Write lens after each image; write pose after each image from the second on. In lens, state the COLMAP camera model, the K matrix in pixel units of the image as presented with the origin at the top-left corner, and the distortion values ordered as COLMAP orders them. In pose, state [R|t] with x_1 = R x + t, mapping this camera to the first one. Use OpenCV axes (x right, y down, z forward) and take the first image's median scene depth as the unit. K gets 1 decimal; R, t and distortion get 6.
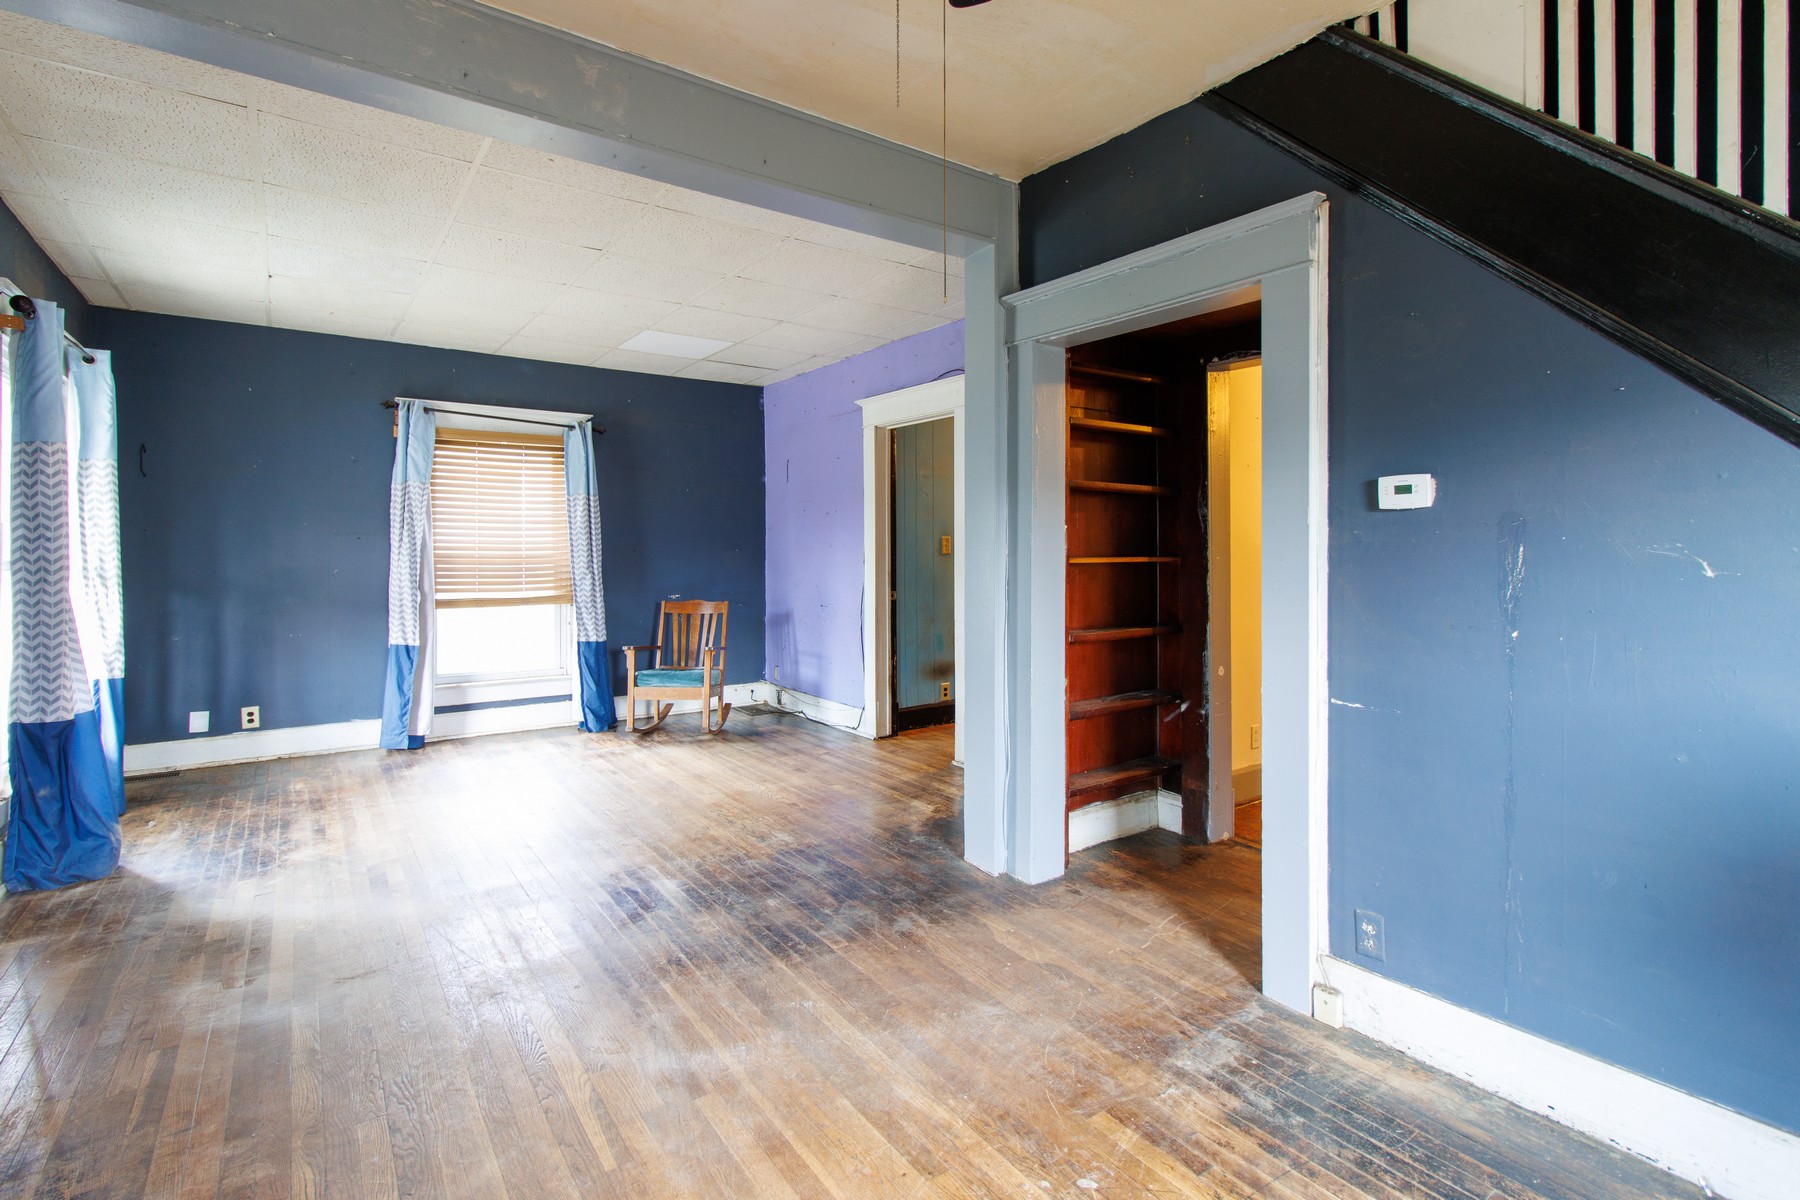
lens RADIAL K [[877.5, 0, 900.5], [0, 877.5, 554.0], [0, 0, 1]] dist [0.000180, 0.001335]
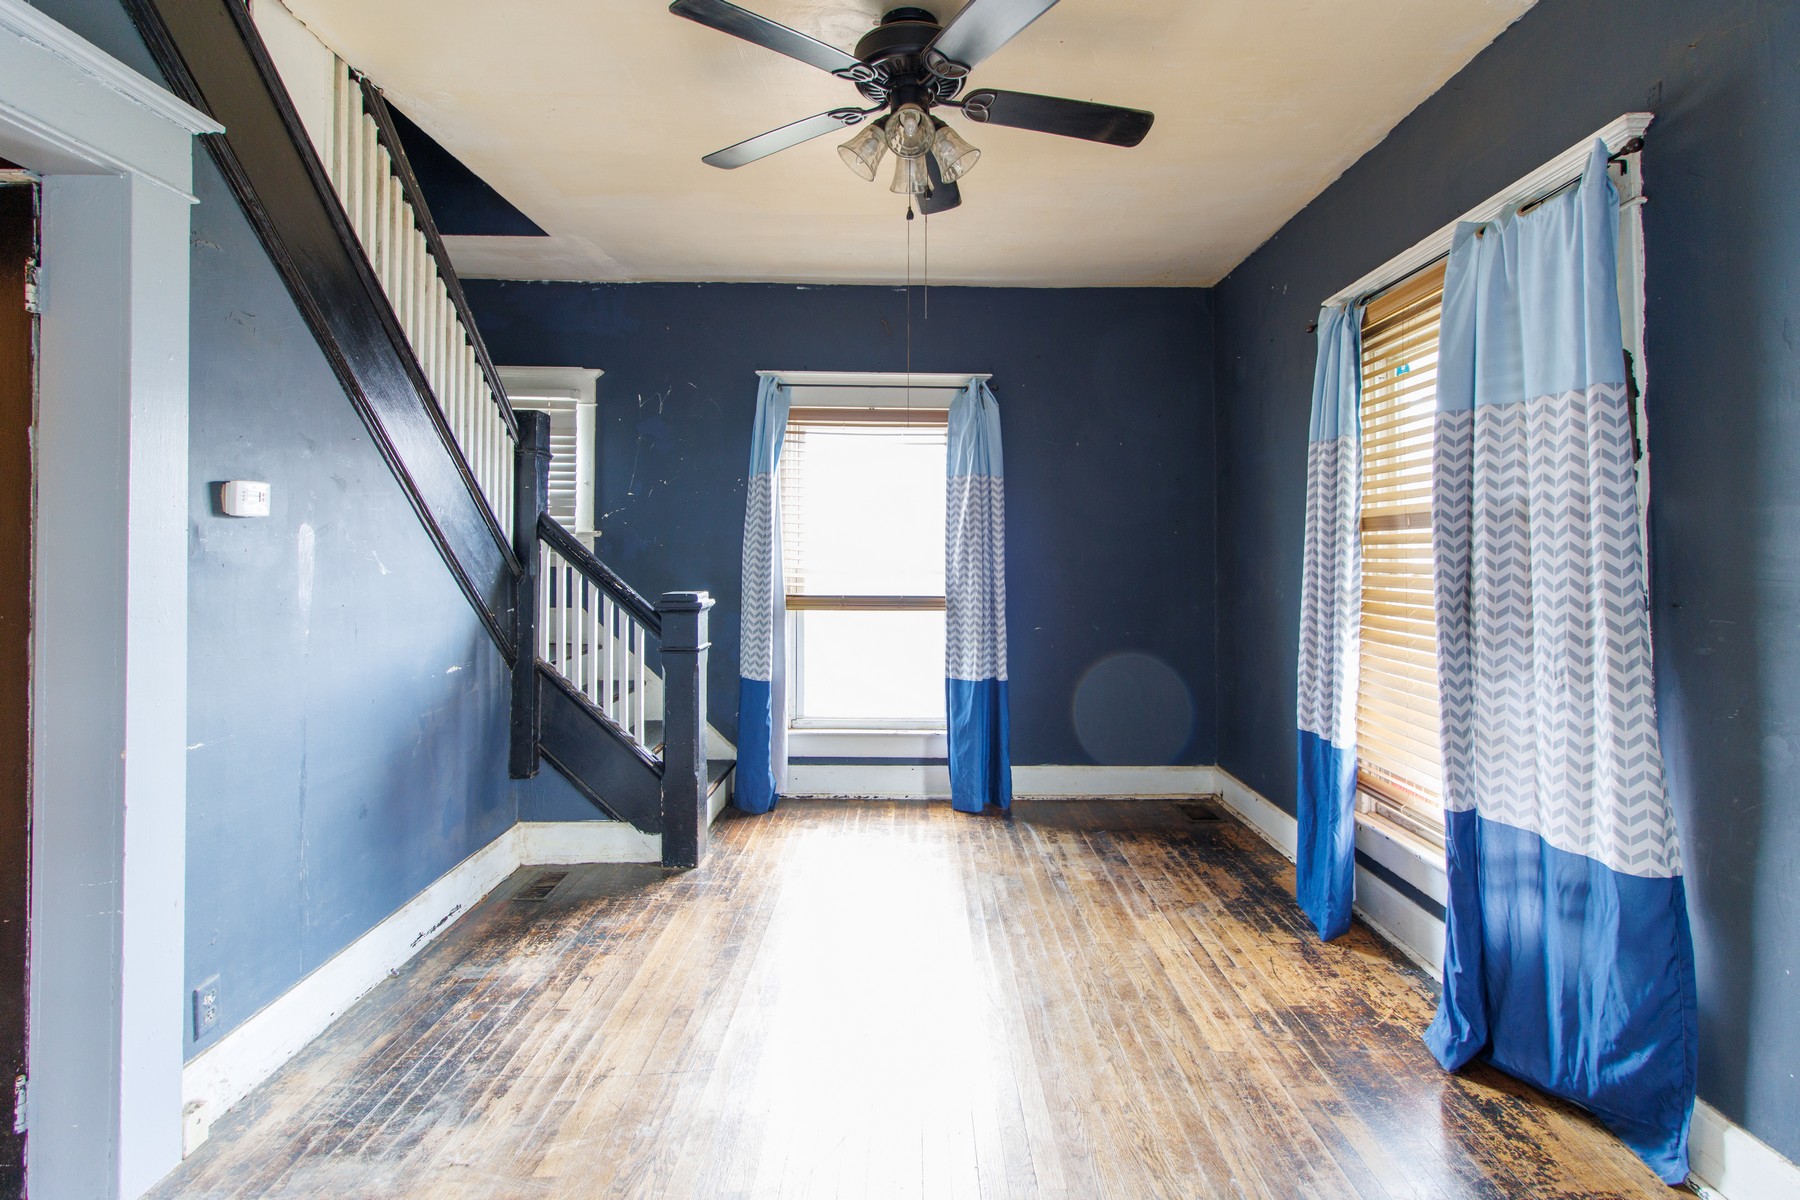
lens RADIAL K [[877.5, 0, 917.4], [0, 877.5, 543.0], [0, 0, 1]] dist [0.000180, 0.001335]
pose [[-0.827564, 0.003440, 0.561361, -0.290464], [0.004834, 0.999988, 0.000997, -0.011277], [-0.561351, 0.003539, -0.827570, 0.721613]]
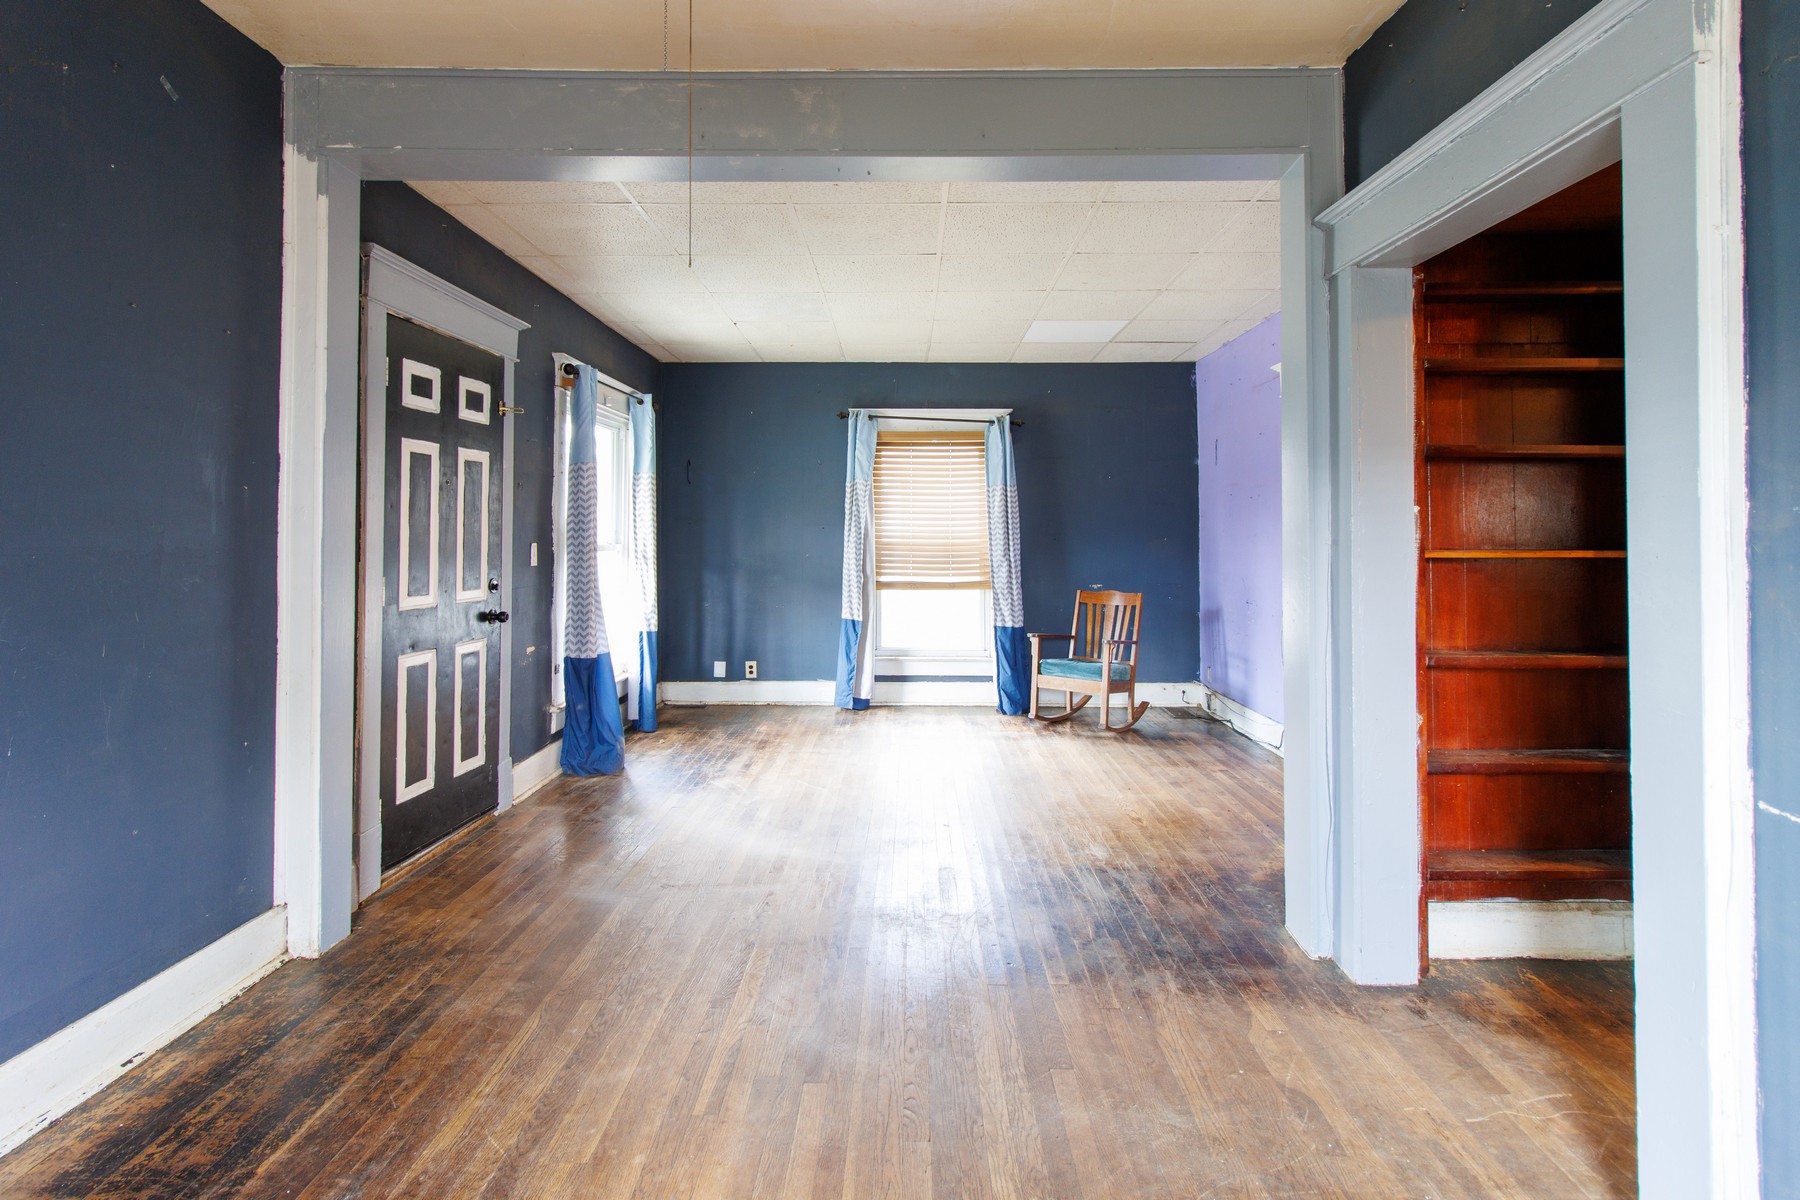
lens RADIAL K [[877.5, 0, 876.0], [0, 877.5, 523.6], [0, 0, 1]] dist [0.000180, 0.001335]
pose [[0.800322, -0.008271, -0.599513, 0.212013], [-0.004653, 0.999789, -0.020005, -0.000887], [0.599552, 0.018800, 0.800115, 0.109956]]
